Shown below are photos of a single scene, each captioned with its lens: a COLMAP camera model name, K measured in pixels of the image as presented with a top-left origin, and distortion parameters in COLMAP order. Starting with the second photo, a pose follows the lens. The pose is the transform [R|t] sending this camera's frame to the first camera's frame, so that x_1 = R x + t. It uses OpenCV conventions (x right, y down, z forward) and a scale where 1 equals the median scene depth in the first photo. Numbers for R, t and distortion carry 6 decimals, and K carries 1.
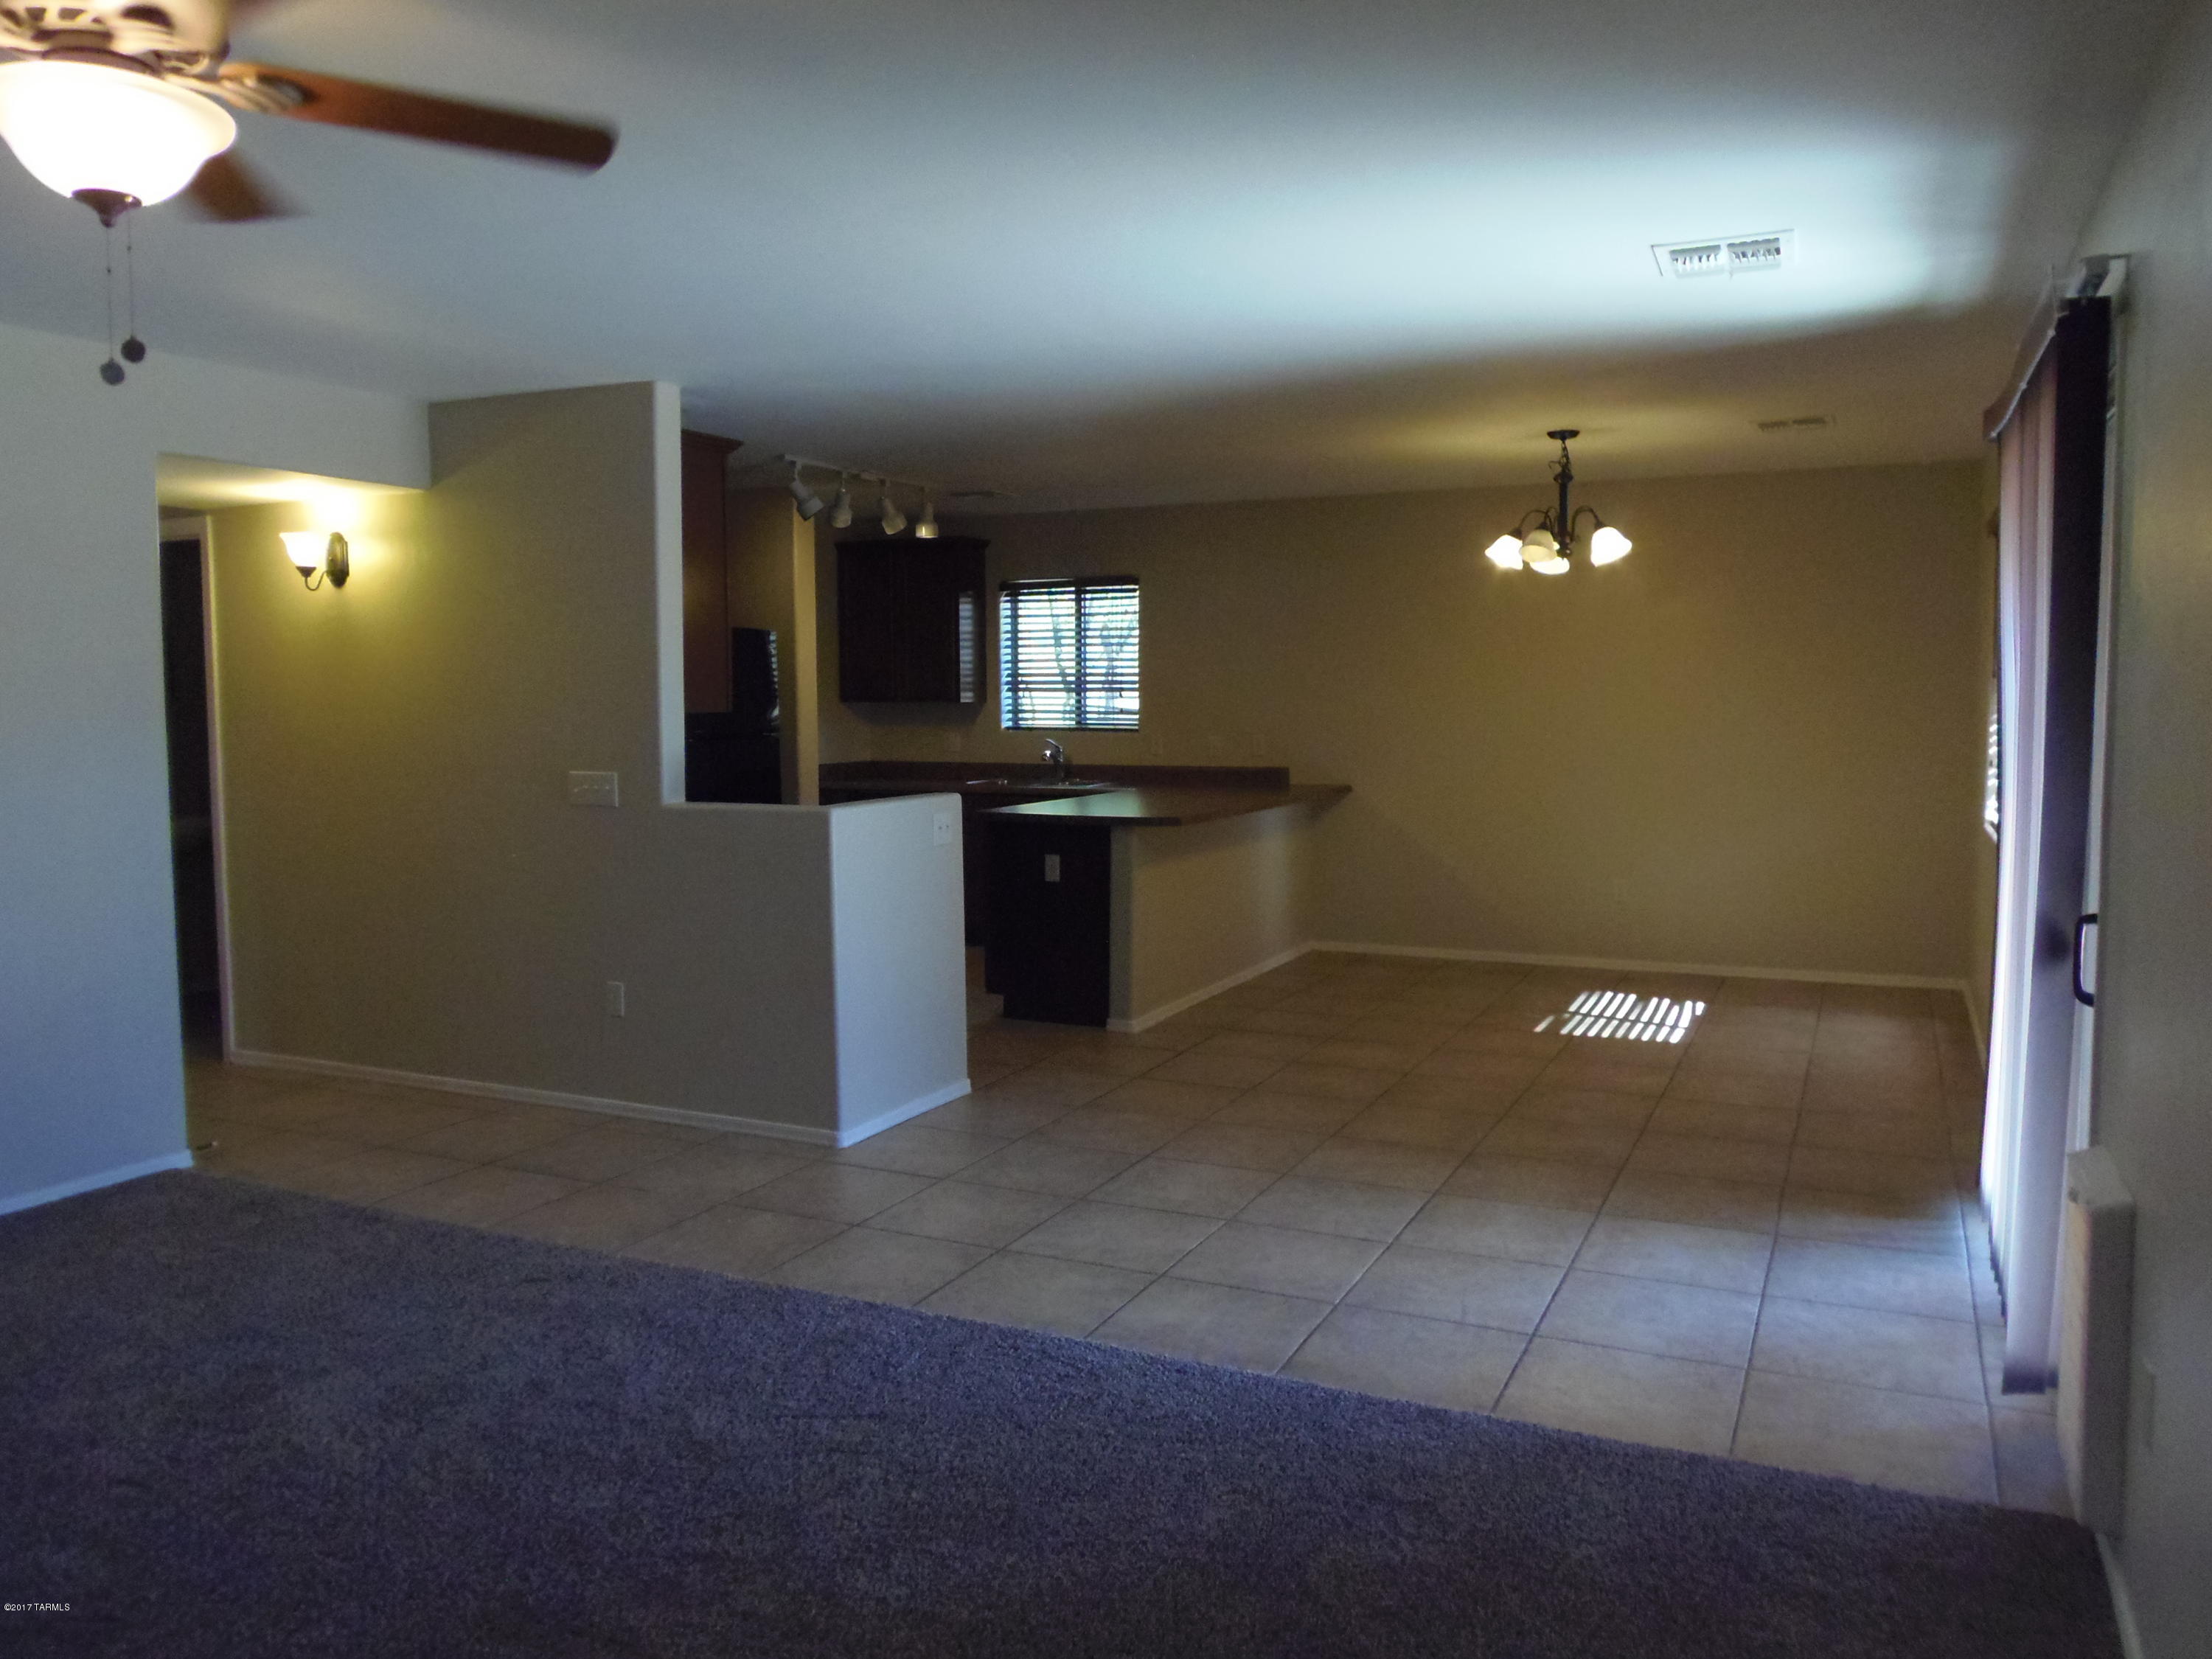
lens RADIAL K [[1630.1, 0, 1110.4], [0, 1630.1, 824.8], [0, 0, 1]] dist [0.002278, -0.016346]
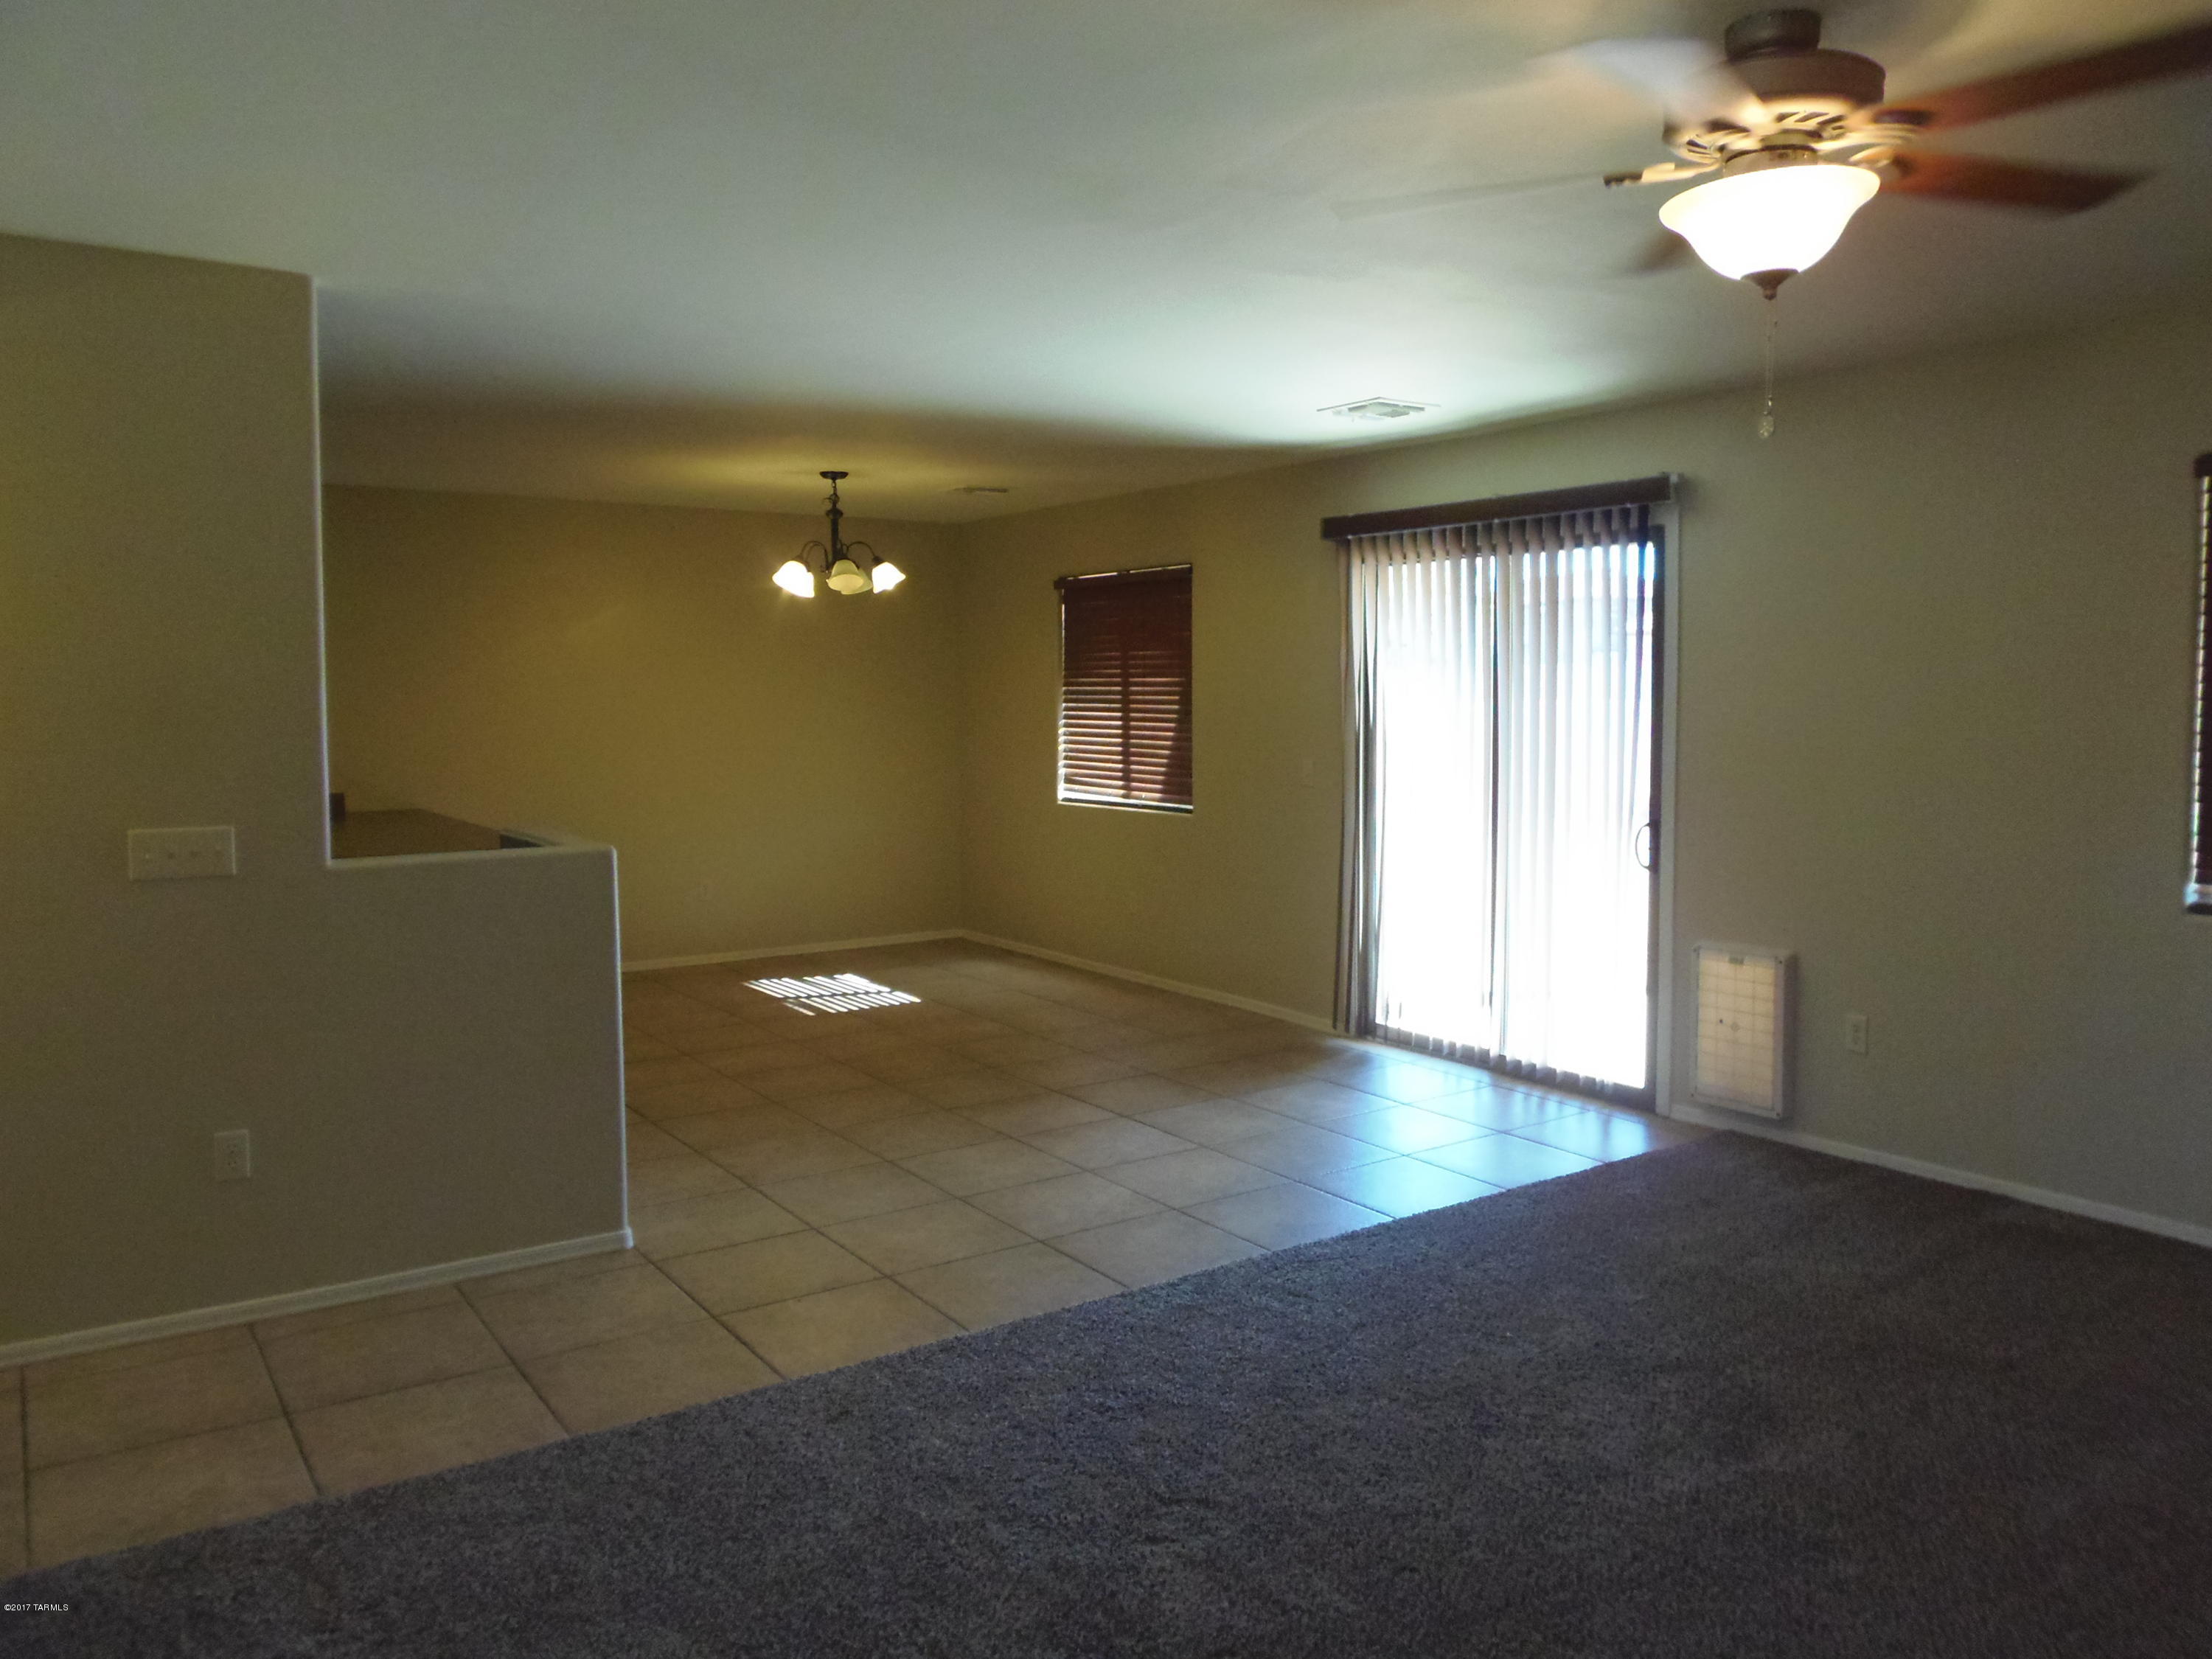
lens RADIAL K [[1630.1, 0, 1111.2], [0, 1630.1, 824.9], [0, 0, 1]] dist [0.002278, -0.016346]
pose [[0.505513, -0.069130, 0.860045, -0.620945], [0.084184, 0.995981, 0.030576, -0.019075], [-0.858702, 0.056946, 0.509301, 0.289585]]
